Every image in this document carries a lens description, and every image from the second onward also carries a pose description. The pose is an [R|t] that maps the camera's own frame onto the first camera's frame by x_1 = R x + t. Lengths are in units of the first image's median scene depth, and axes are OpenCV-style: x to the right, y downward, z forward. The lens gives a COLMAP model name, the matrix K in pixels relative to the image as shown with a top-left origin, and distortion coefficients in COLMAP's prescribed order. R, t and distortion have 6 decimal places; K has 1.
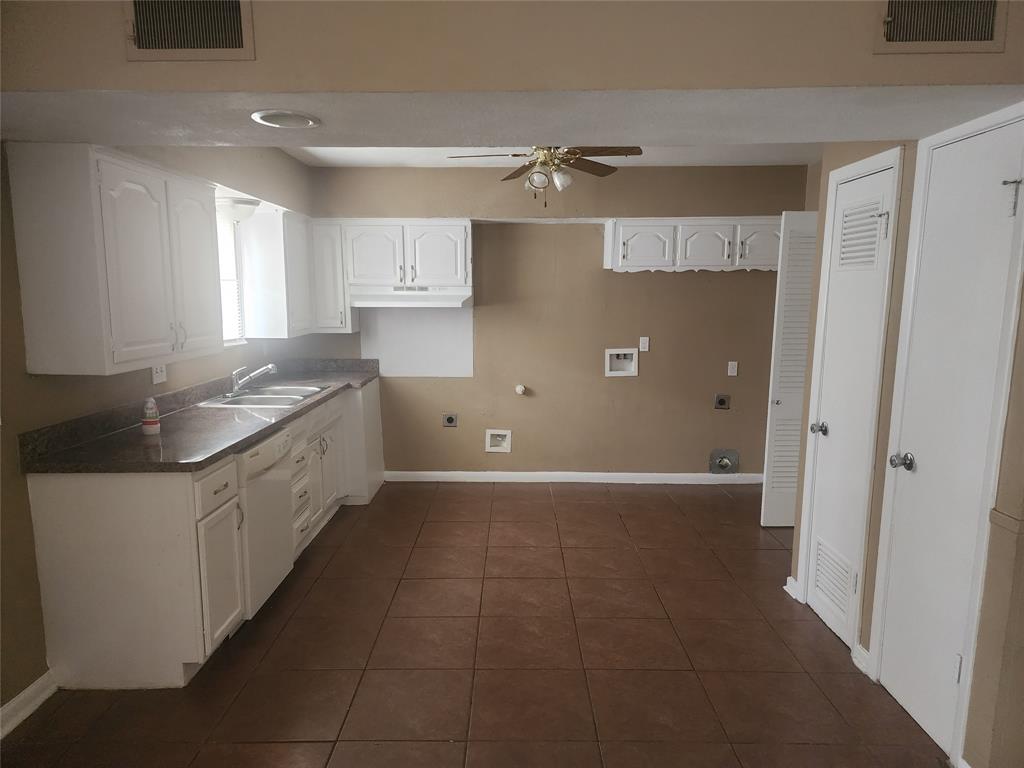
lens RADIAL K [[692.9, 0, 512.2], [0, 692.9, 398.7], [0, 0, 1]] dist [0.136537, -0.133105]
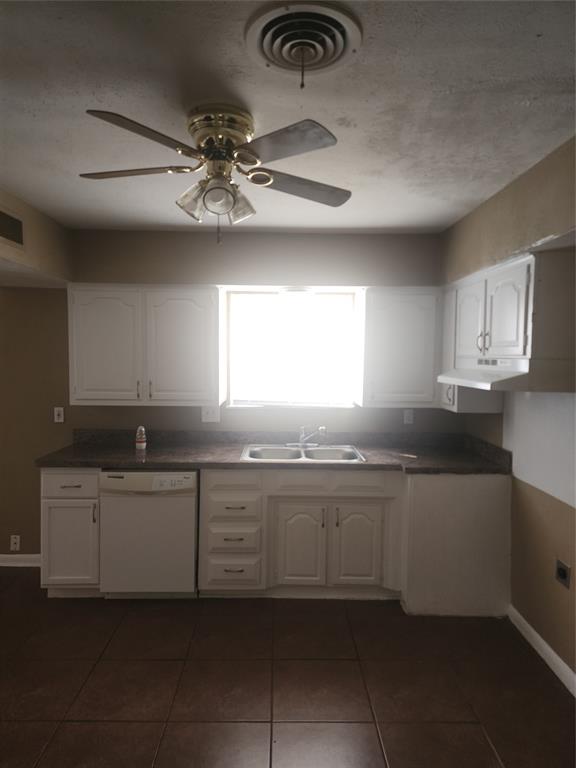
lens RADIAL K [[519.7, 0, 288.0], [0, 519.7, 384.0], [0, 0, 1]] dist [0.136537, -0.133105]
pose [[0.005807, 0.057823, -0.998310, 0.422098], [-0.164725, 0.984744, 0.056079, -0.135214], [0.986322, 0.164121, 0.015243, 0.811390]]
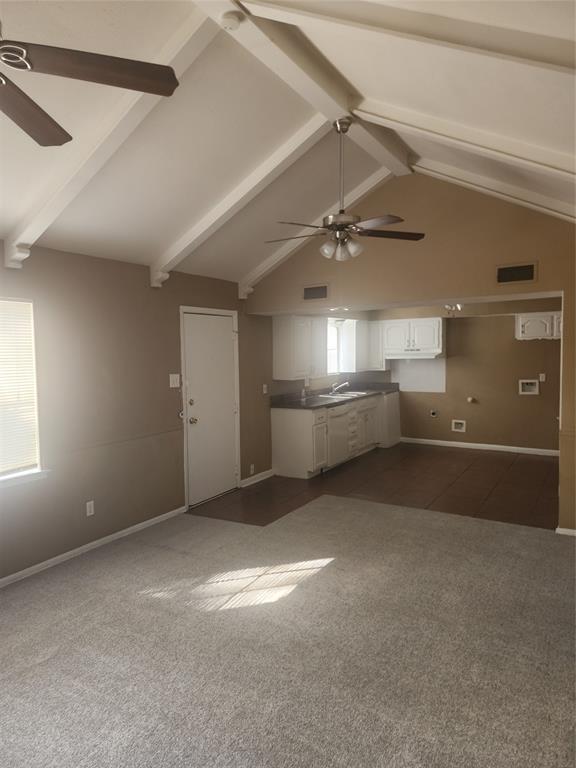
lens RADIAL K [[514.7, 0, 258.8], [0, 514.7, 378.4], [0, 0, 1]] dist [0.078517, -0.002138]
pose [[0.839874, 0.015140, -0.542571, 0.336069], [-0.063597, 0.995471, -0.070667, 0.074987], [0.539043, 0.093857, 0.837033, -0.607980]]
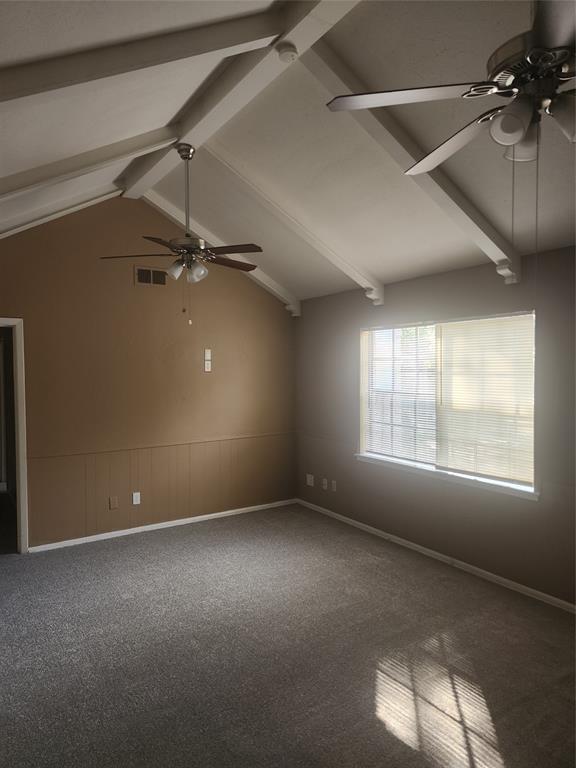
lens RADIAL K [[519.7, 0, 288.0], [0, 519.7, 384.0], [0, 0, 1]] dist [0.136537, -0.133105]
pose [[-0.848623, 0.025225, -0.528396, 0.323631], [-0.070135, 0.984680, 0.159647, -0.065883], [0.524328, 0.172539, -0.833853, 0.299199]]
